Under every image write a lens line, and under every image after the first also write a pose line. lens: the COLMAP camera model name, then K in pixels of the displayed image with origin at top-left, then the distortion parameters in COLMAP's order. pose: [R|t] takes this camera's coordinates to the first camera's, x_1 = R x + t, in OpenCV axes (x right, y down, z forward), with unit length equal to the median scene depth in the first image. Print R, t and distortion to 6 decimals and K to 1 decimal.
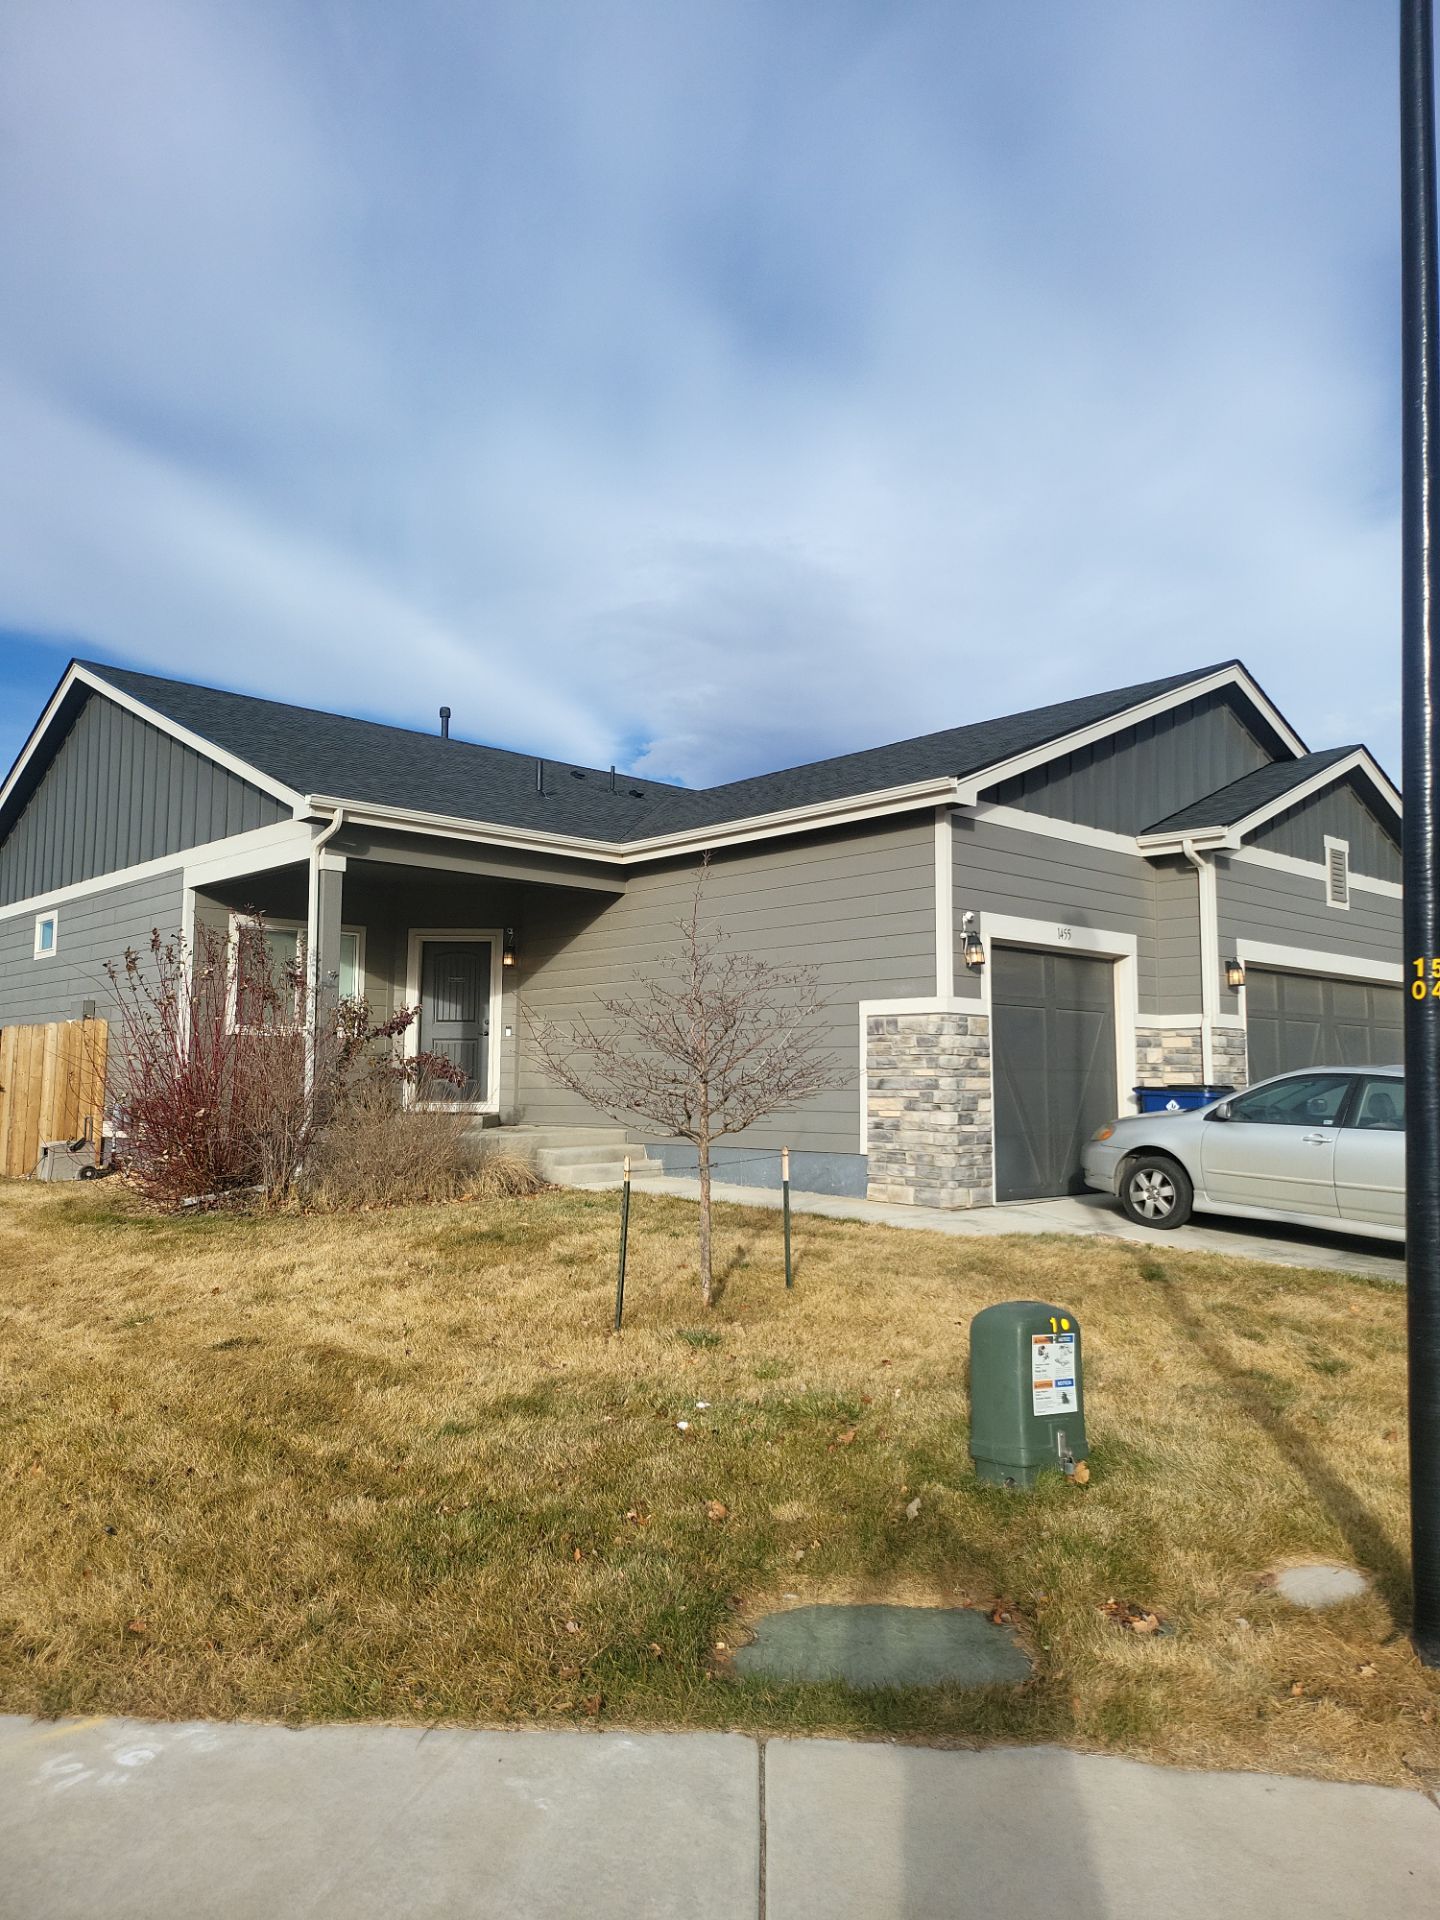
lens RADIAL K [[1346.1, 0, 730.6], [0, 1346.1, 945.8], [0, 0, 1]] dist [0.060027, -0.057785]
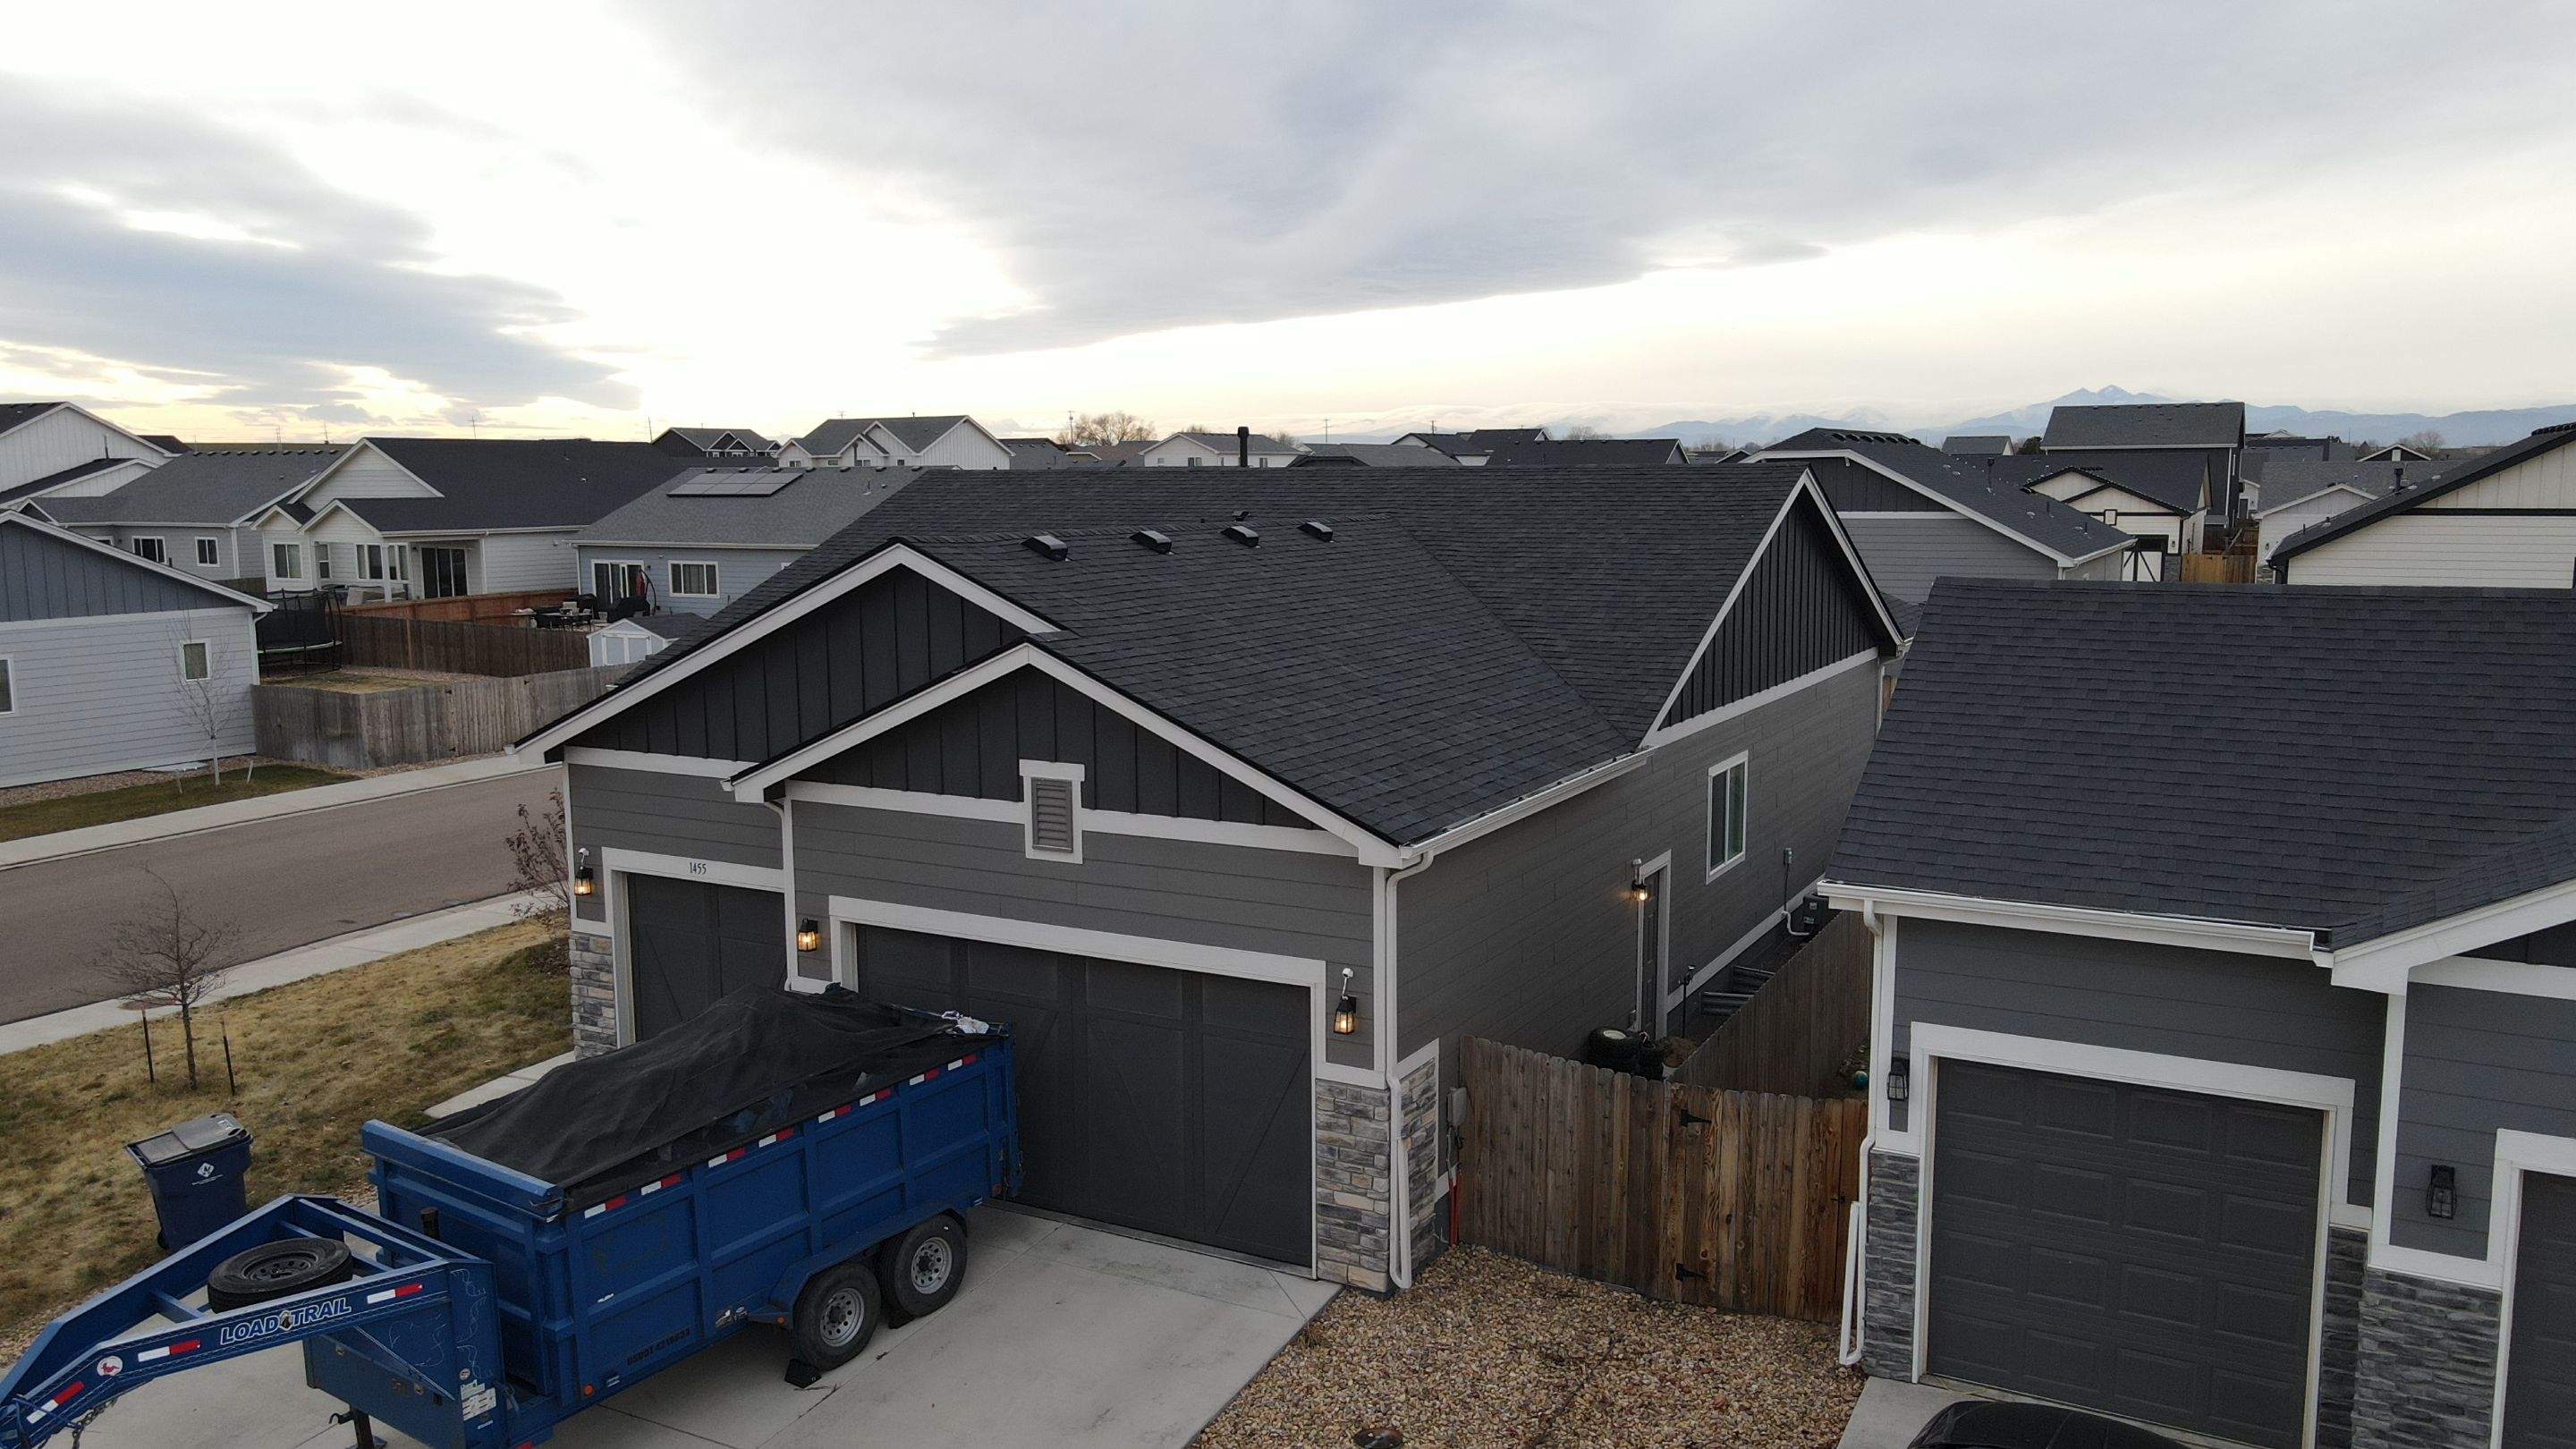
lens RADIAL K [[1886.5, 0, 1292.0], [0, 1886.5, 733.5], [0, 0, 1]] dist [0.009817, 0.014305]
pose [[0.311402, 0.124123, -0.942137, 1.864934], [0.107857, 0.980410, 0.164815, -0.320699], [0.944138, -0.152940, 0.291914, 1.110686]]
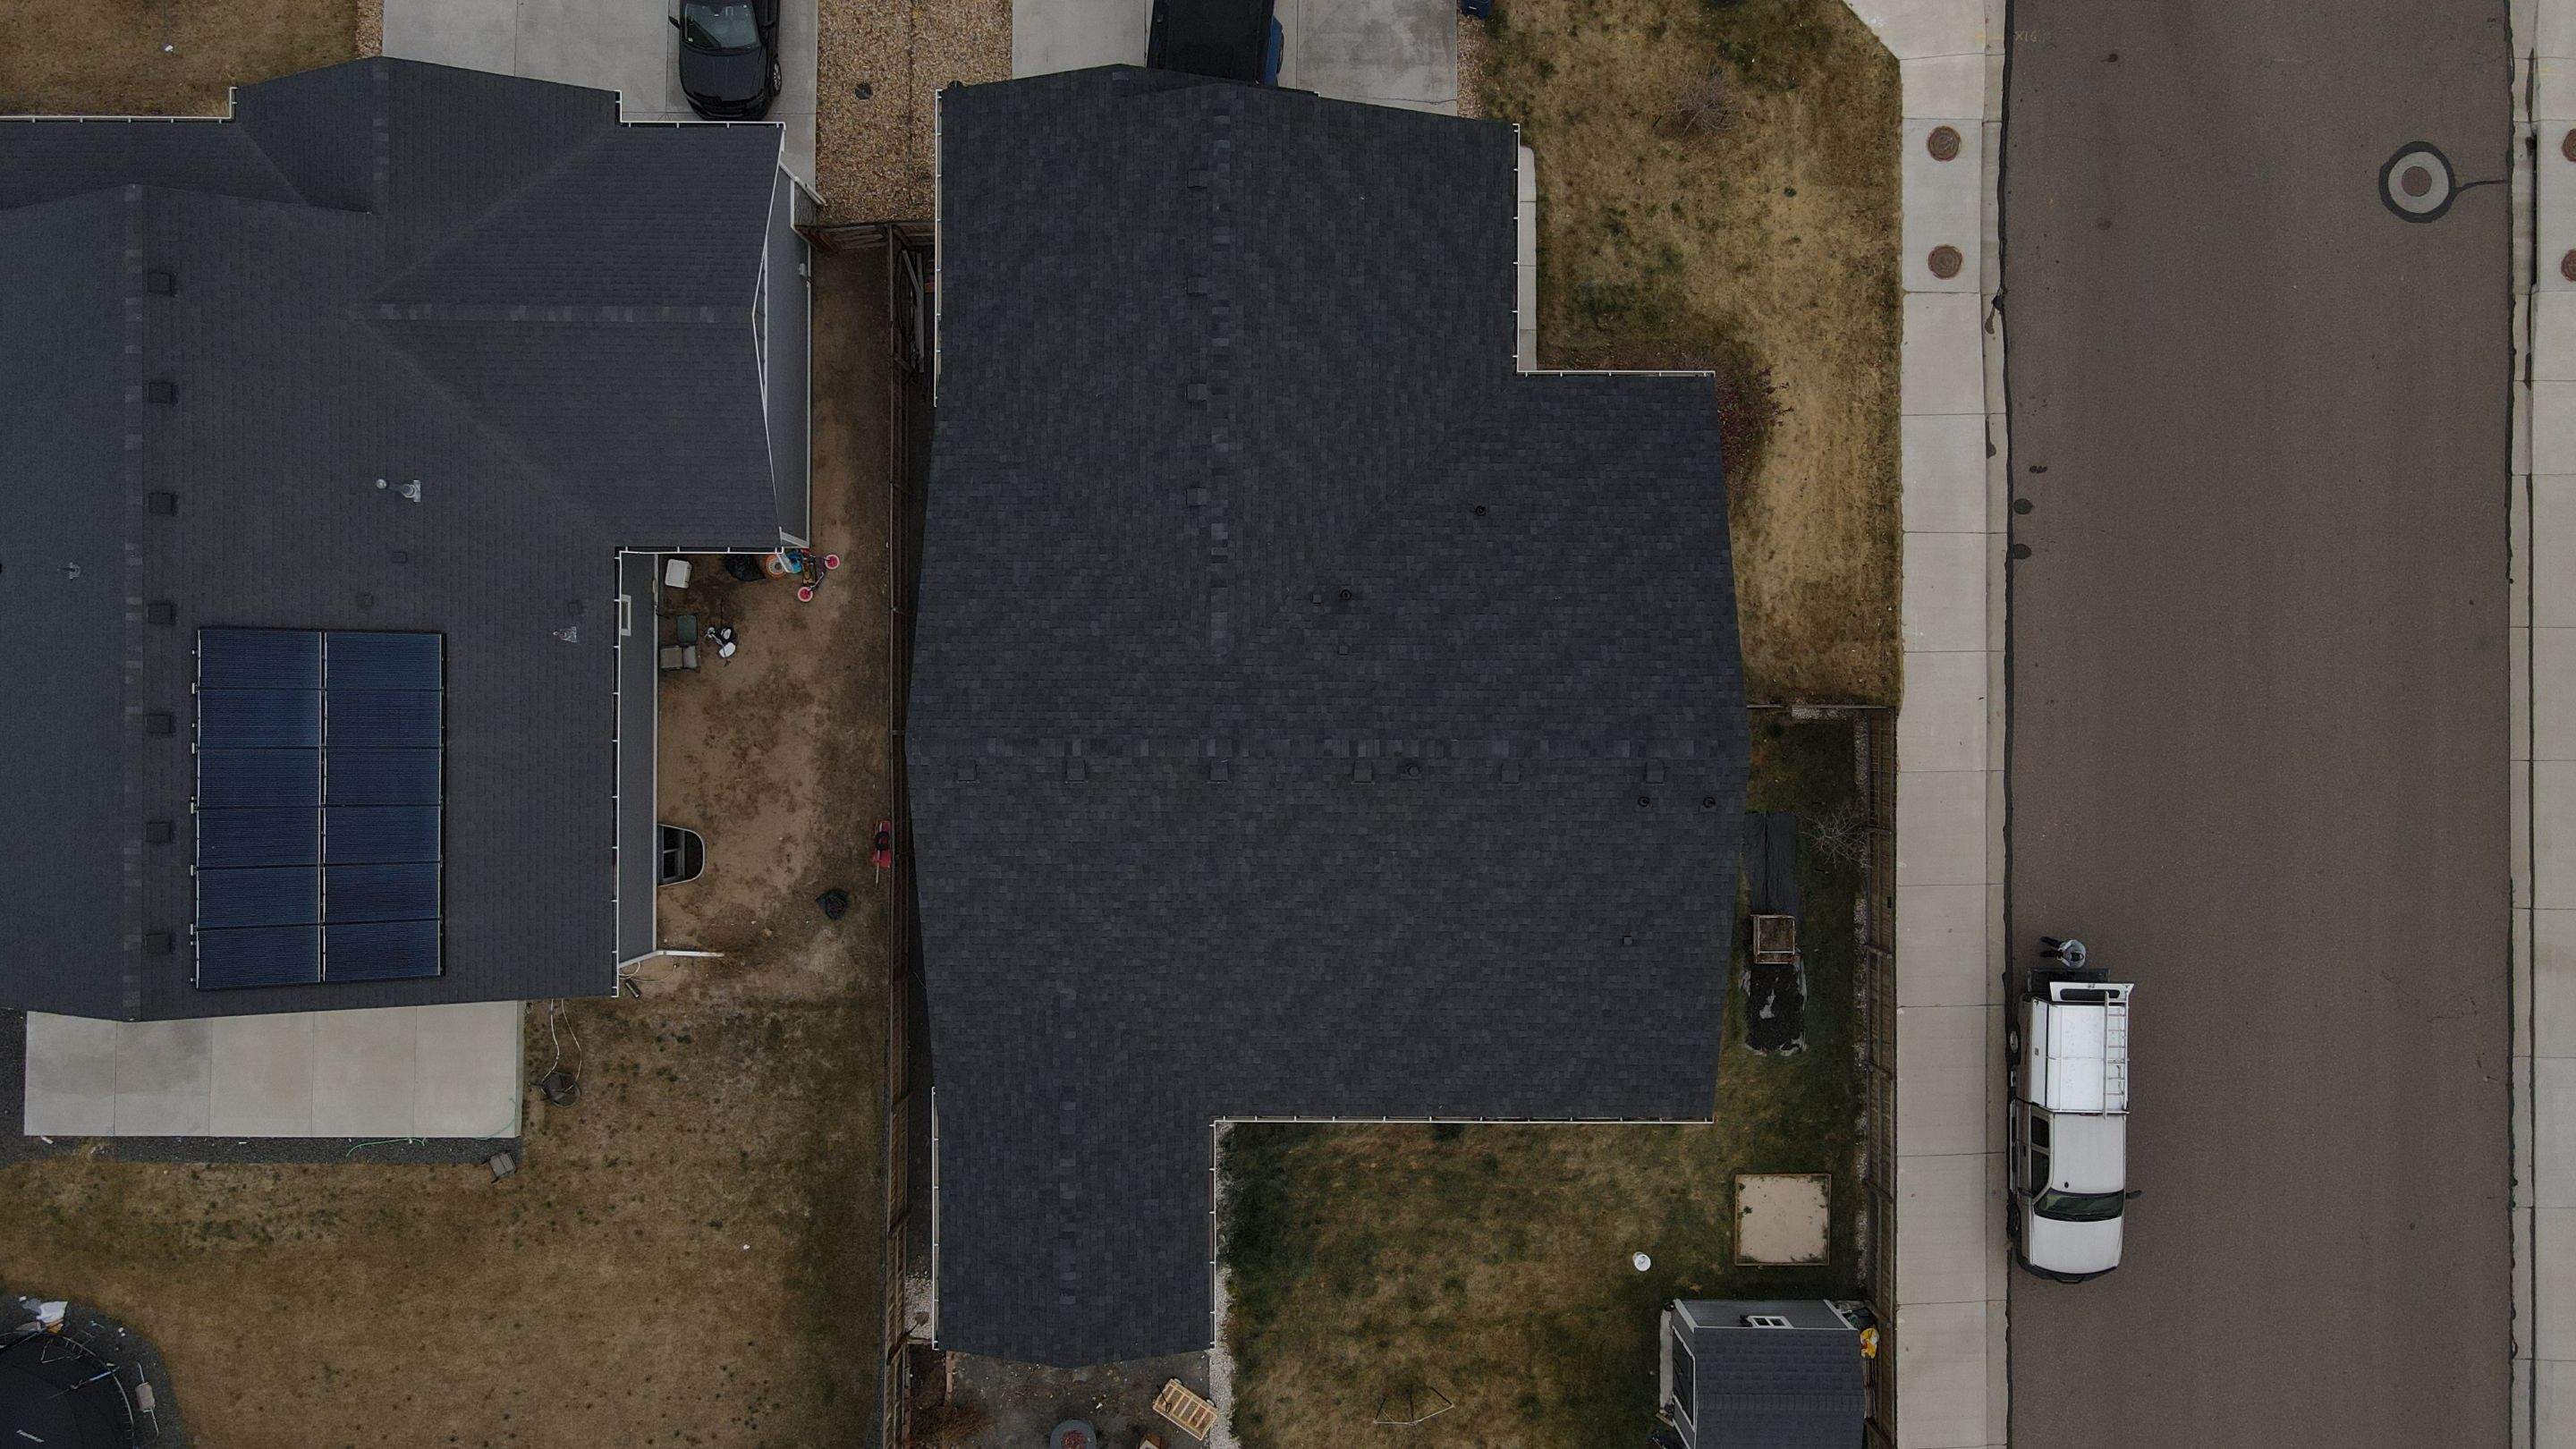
lens RADIAL K [[1886.5, 0, 1286.3], [0, 1886.5, 732.3], [0, 0, 1]] dist [0.009817, 0.014305]
pose [[-0.726724, -0.686920, 0.003691, -0.229325], [-0.066138, 0.075316, 0.994964, -2.833120], [-0.683739, 0.722820, -0.100165, 2.122343]]
